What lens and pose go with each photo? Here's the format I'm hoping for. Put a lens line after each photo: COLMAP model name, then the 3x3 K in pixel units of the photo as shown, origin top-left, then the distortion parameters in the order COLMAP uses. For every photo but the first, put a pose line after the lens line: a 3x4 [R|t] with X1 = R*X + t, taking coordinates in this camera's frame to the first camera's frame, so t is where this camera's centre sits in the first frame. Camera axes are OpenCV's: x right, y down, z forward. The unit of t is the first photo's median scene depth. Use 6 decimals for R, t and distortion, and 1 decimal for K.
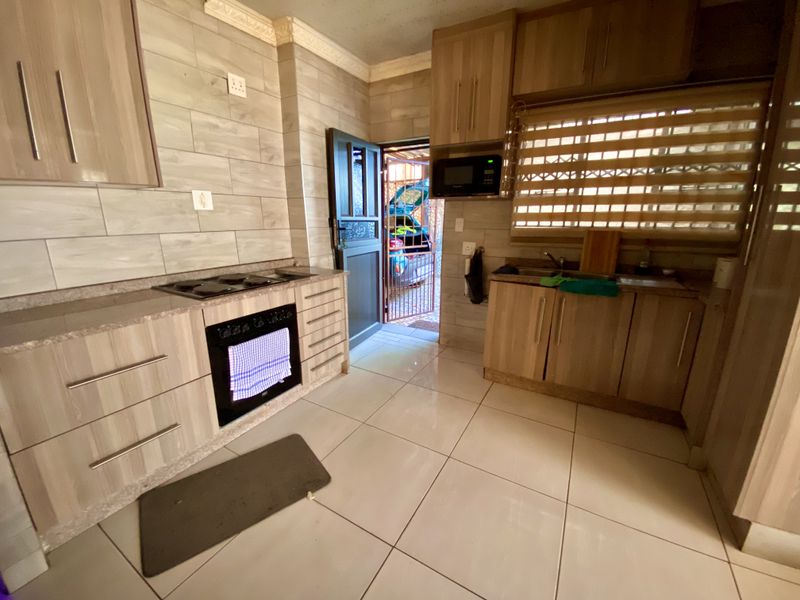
lens RADIAL K [[323.8, 0, 400.0], [0, 323.8, 300.0], [0, 0, 1]] dist [0.000968, -0.013374]
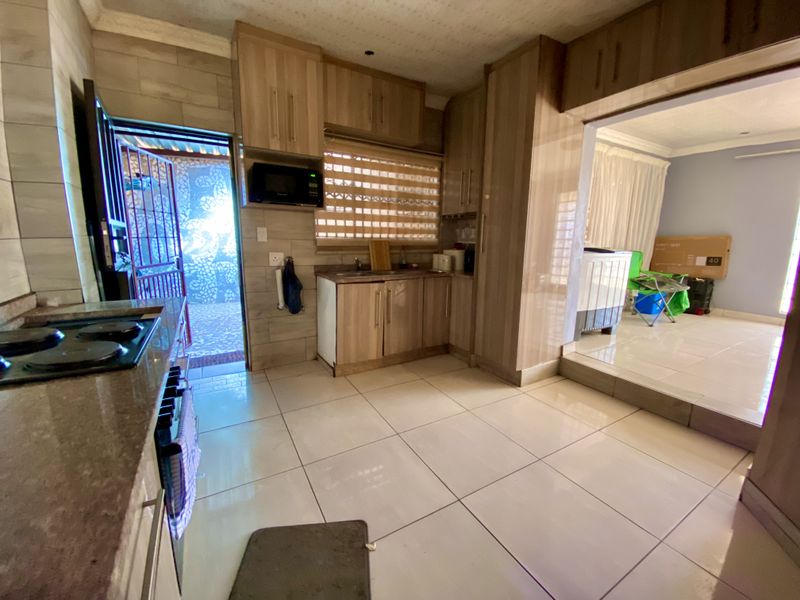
lens RADIAL K [[326.4, 0, 398.3], [0, 326.4, 299.7], [0, 0, 1]] dist [0.036283, -0.025401]
pose [[0.473511, -0.157640, 0.866566, -0.582238], [0.198354, 0.977666, 0.069466, -0.045463], [-0.858162, 0.138994, 0.494204, 0.267973]]
